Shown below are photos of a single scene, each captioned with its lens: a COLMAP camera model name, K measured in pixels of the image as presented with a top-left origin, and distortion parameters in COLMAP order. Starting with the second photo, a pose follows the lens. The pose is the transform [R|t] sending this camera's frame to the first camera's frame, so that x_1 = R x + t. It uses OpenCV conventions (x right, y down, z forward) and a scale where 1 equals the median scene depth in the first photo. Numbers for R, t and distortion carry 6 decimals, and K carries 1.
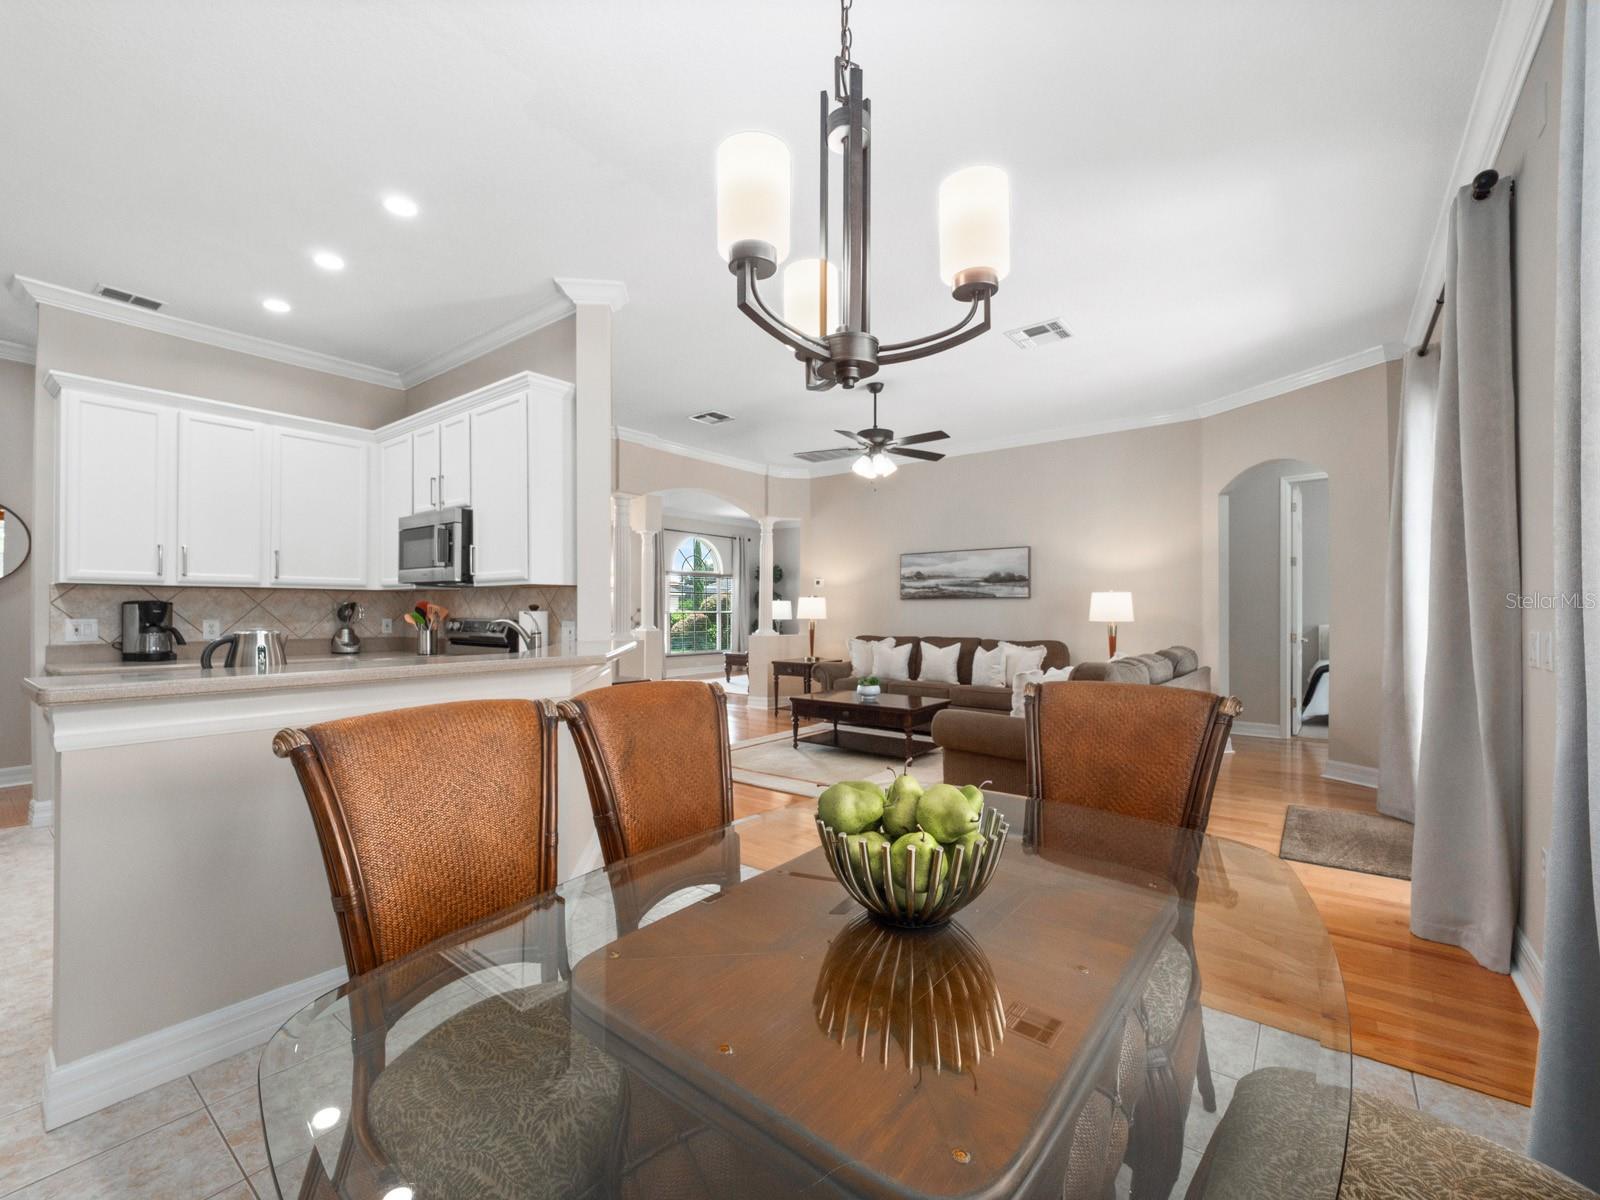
lens RADIAL K [[647.3, 0, 800.0], [0, 647.3, 600.0], [0, 0, 1]] dist [0.001088, 0.000063]
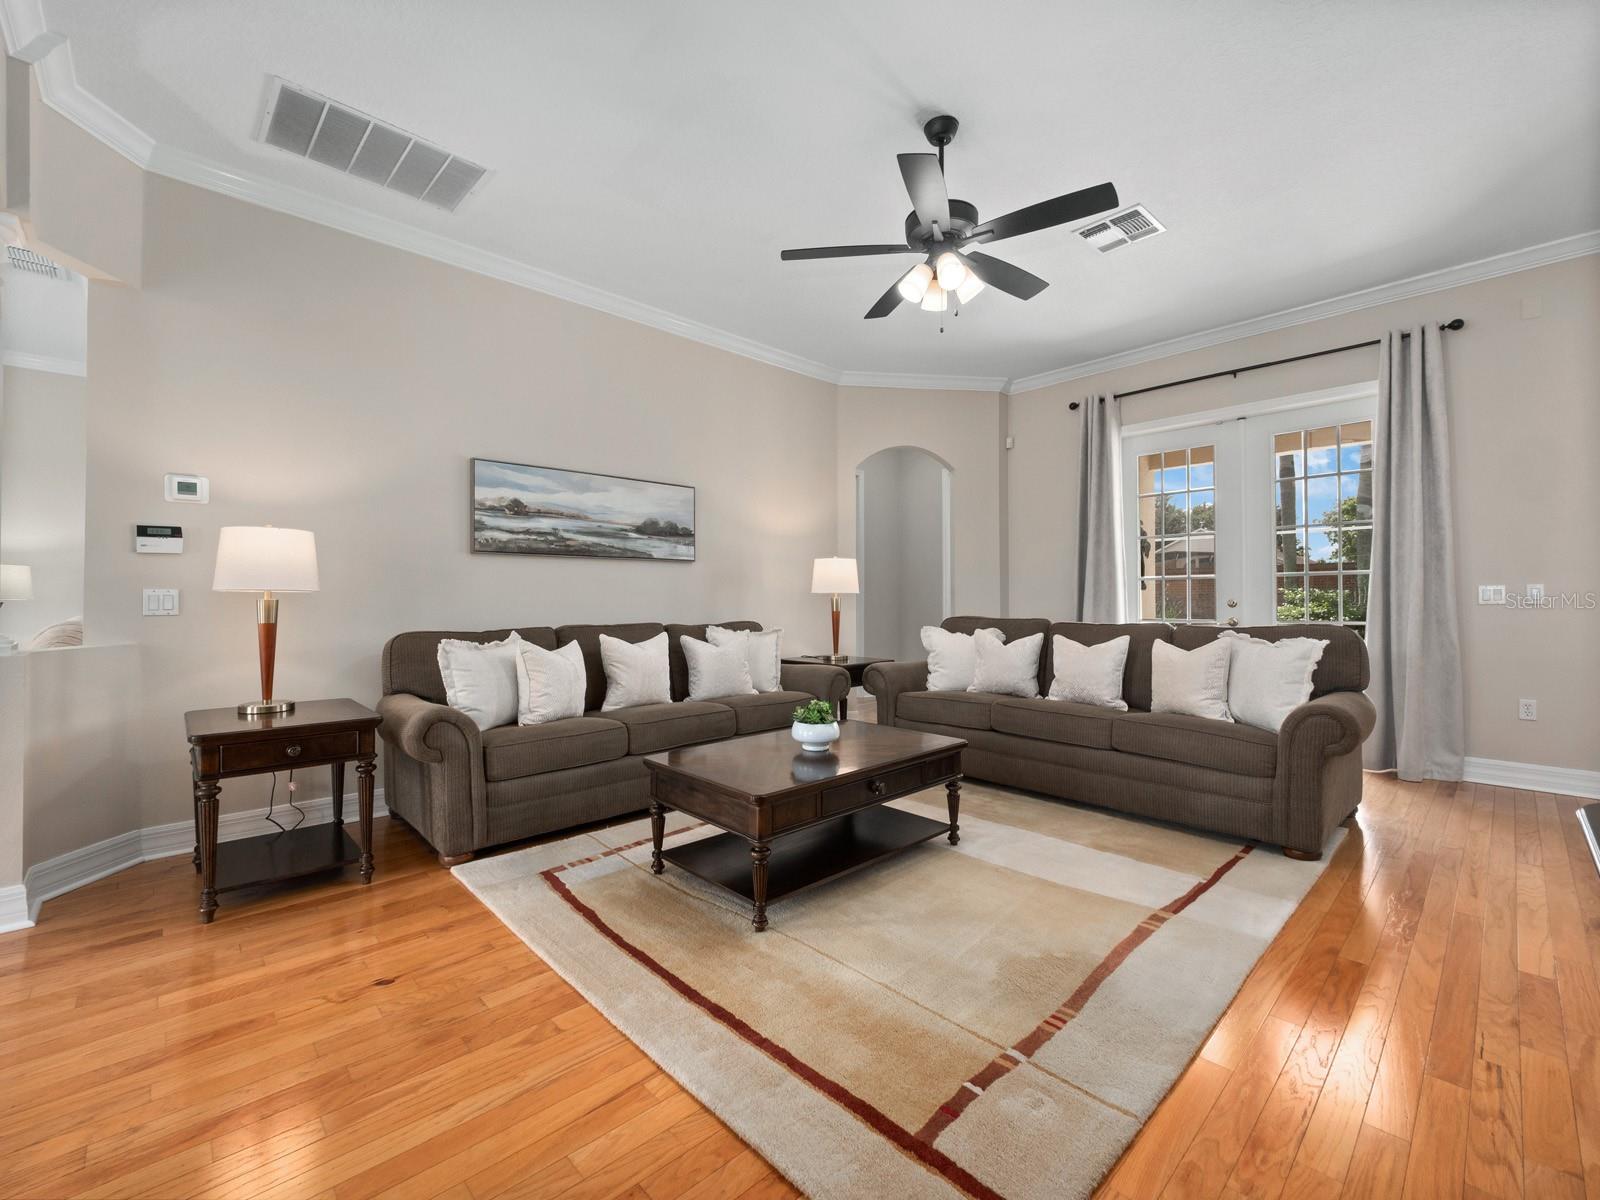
lens RADIAL K [[683.4, 0, 771.8], [0, 683.4, 596.2], [0, 0, 1]] dist [-0.005700, 0.000113]
pose [[0.175420, 0.009743, 0.984445, -0.328864], [-0.010340, 0.999914, -0.008054, 0.036442], [-0.984439, -0.008767, 0.175506, 0.761196]]
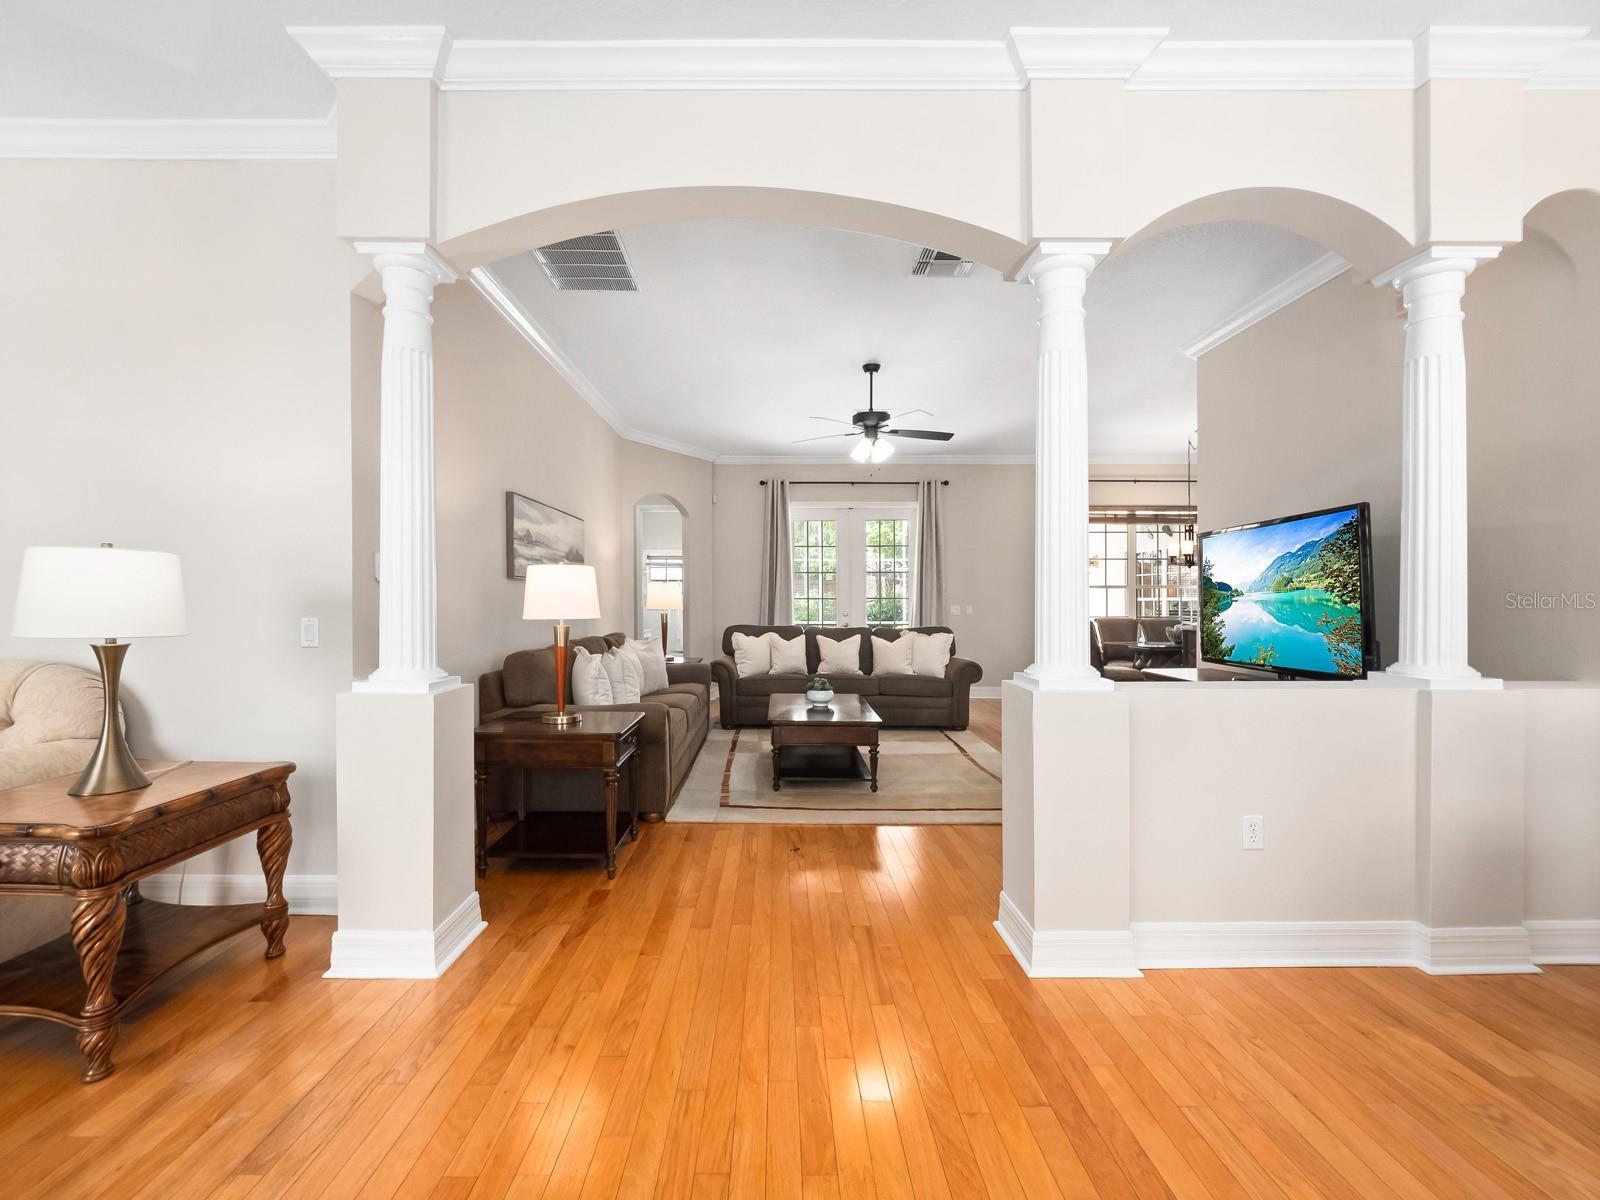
lens RADIAL K [[684.9, 0, 771.7], [0, 684.9, 604.4], [0, 0, 1]] dist [0.001660, 0.000253]
pose [[-0.601457, -0.000103, 0.798905, -0.456240], [-0.008776, 0.999941, -0.006479, 0.025145], [-0.798857, -0.010908, -0.601422, 1.277799]]
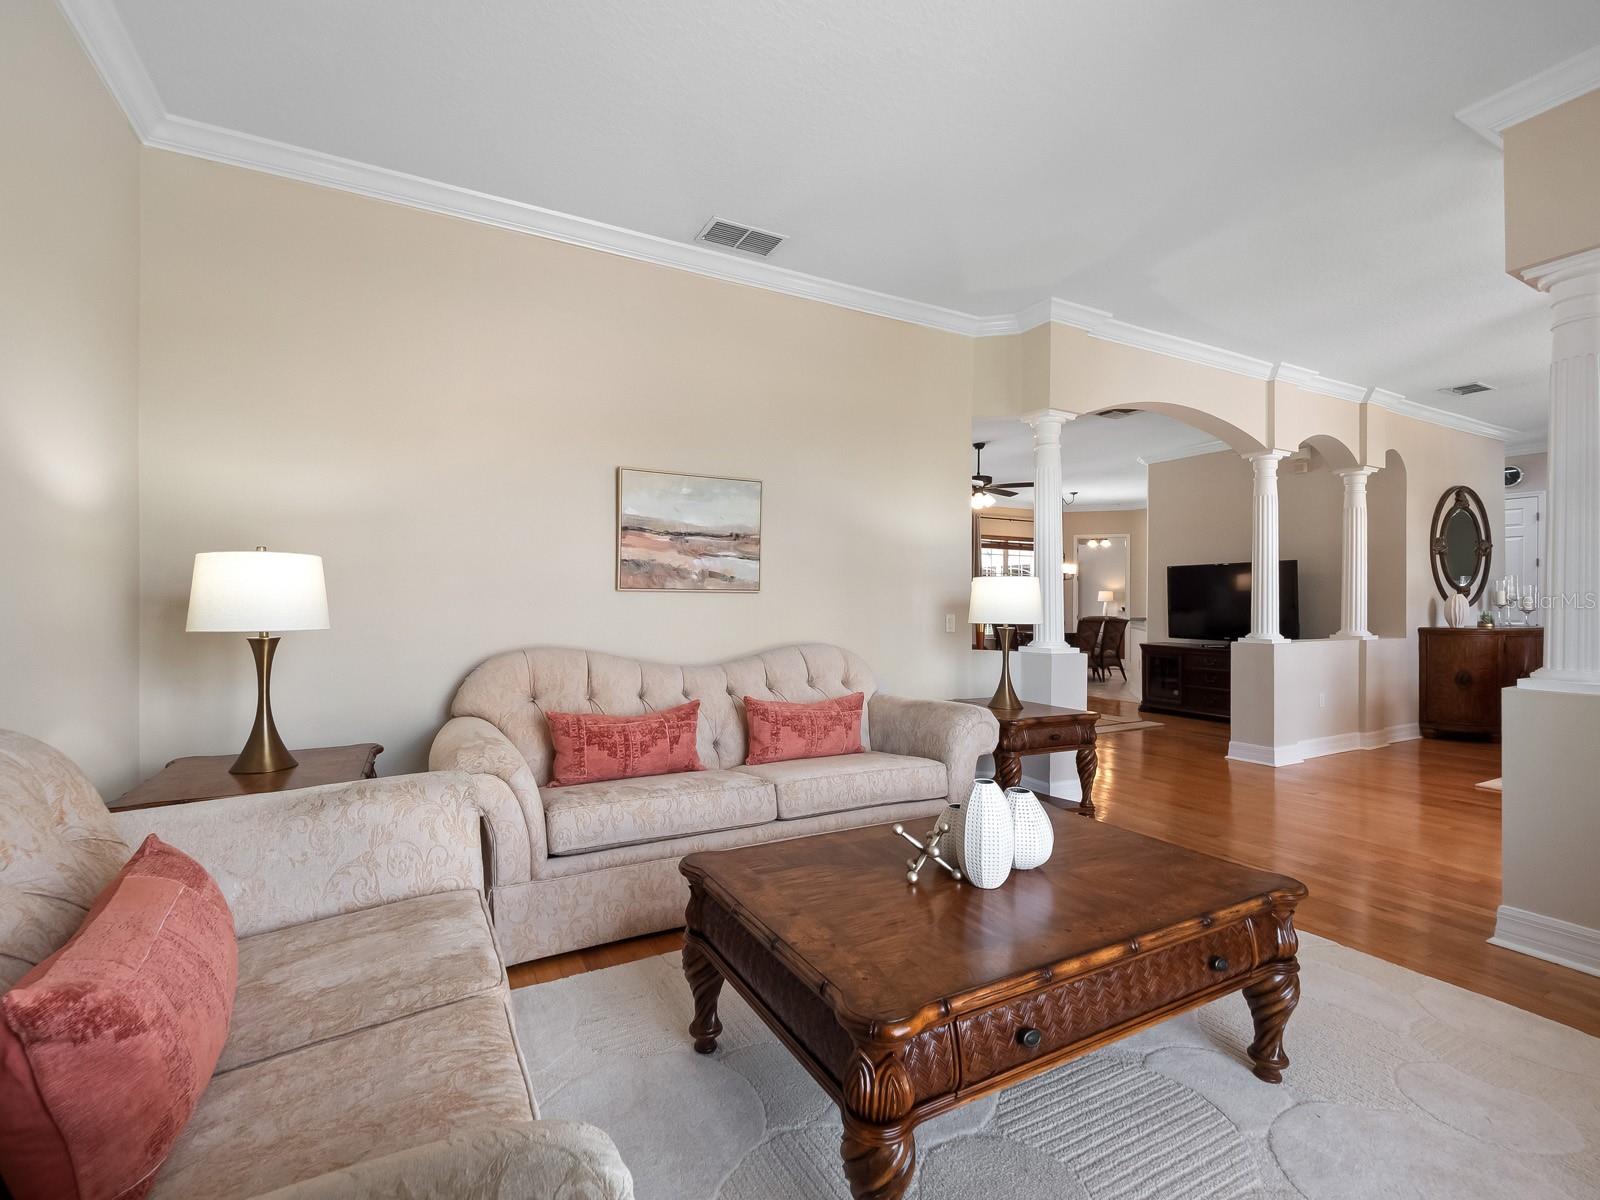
lens RADIAL K [[736.7, 0, 772.1], [0, 736.7, 607.2], [0, 0, 1]] dist [0.000694, 0.000064]
pose [[-0.901277, 0.004543, 0.433219, -0.132507], [0.000116, 0.999948, -0.010245, 0.032209], [-0.433242, -0.009183, -0.901231, 1.958138]]
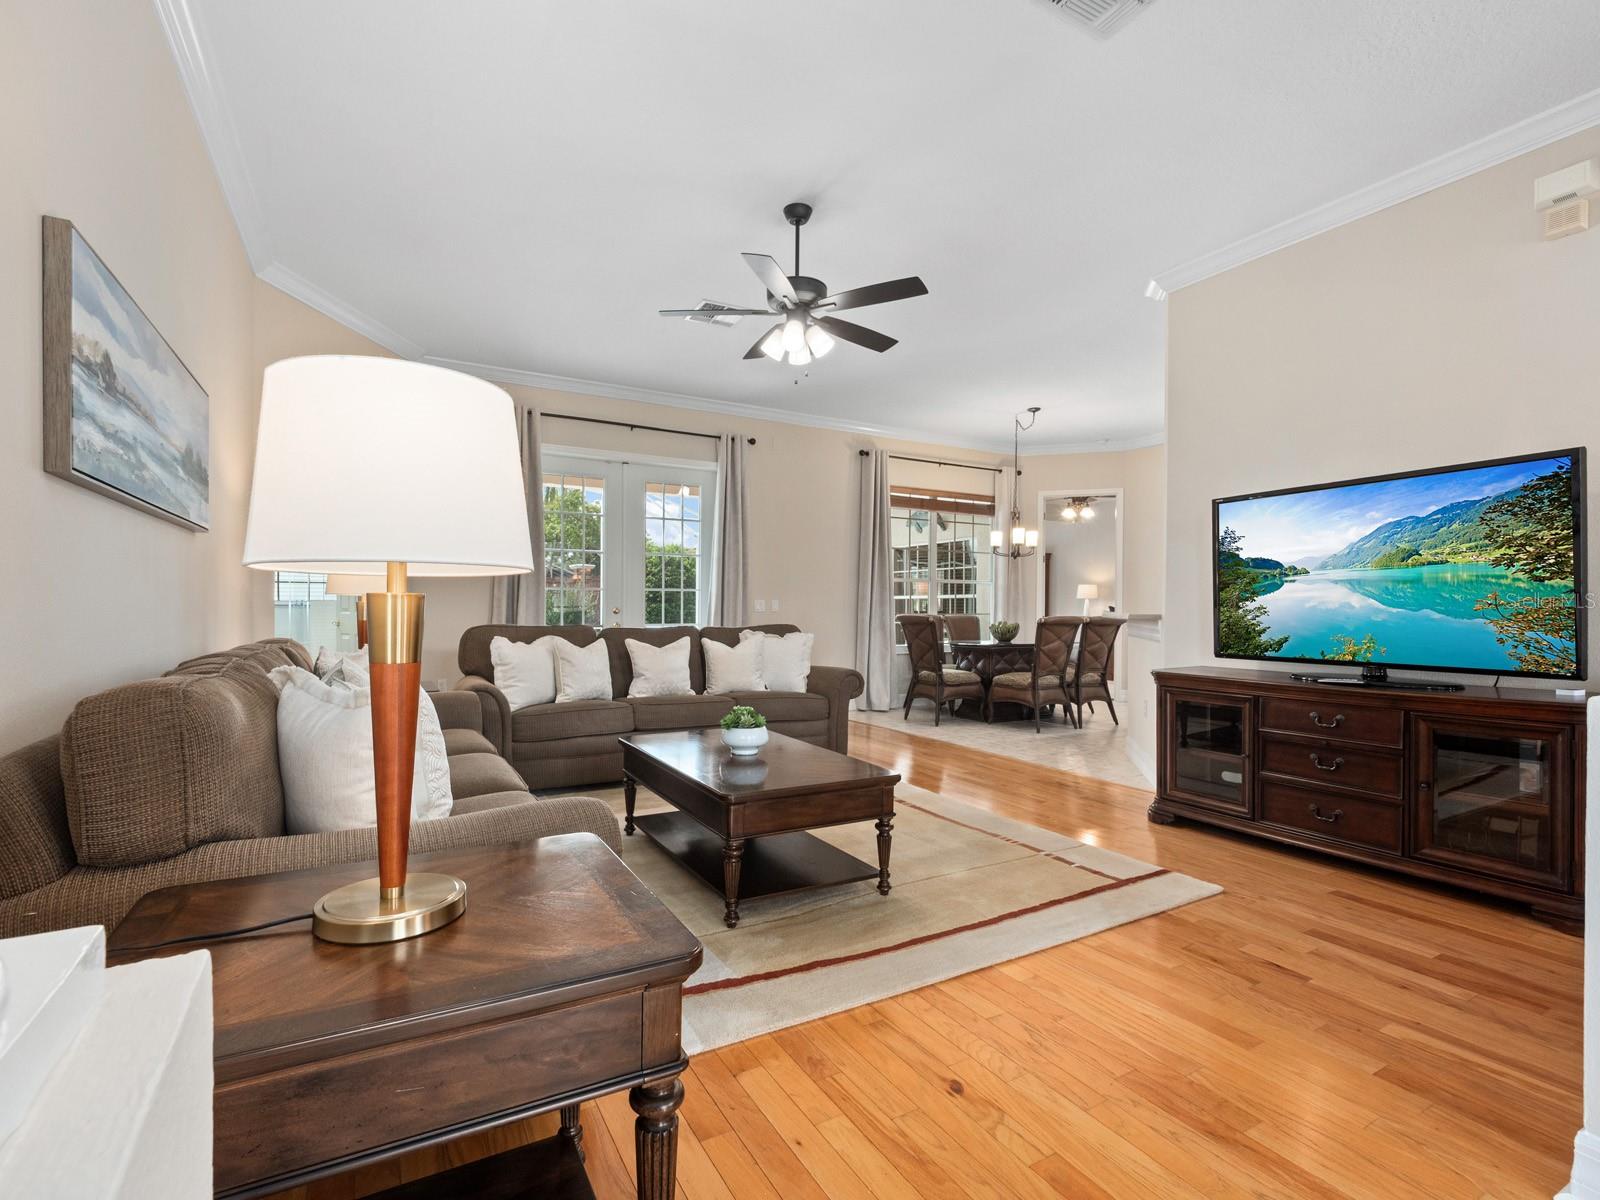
lens RADIAL K [[740.7, 0, 789.5], [0, 740.7, 617.8], [0, 0, 1]] dist [-0.005790, -0.001108]
pose [[-0.917573, -0.006185, 0.397520, -0.122045], [-0.007398, 0.999971, -0.001518, 0.042740], [-0.397499, -0.004334, -0.917592, 1.213200]]
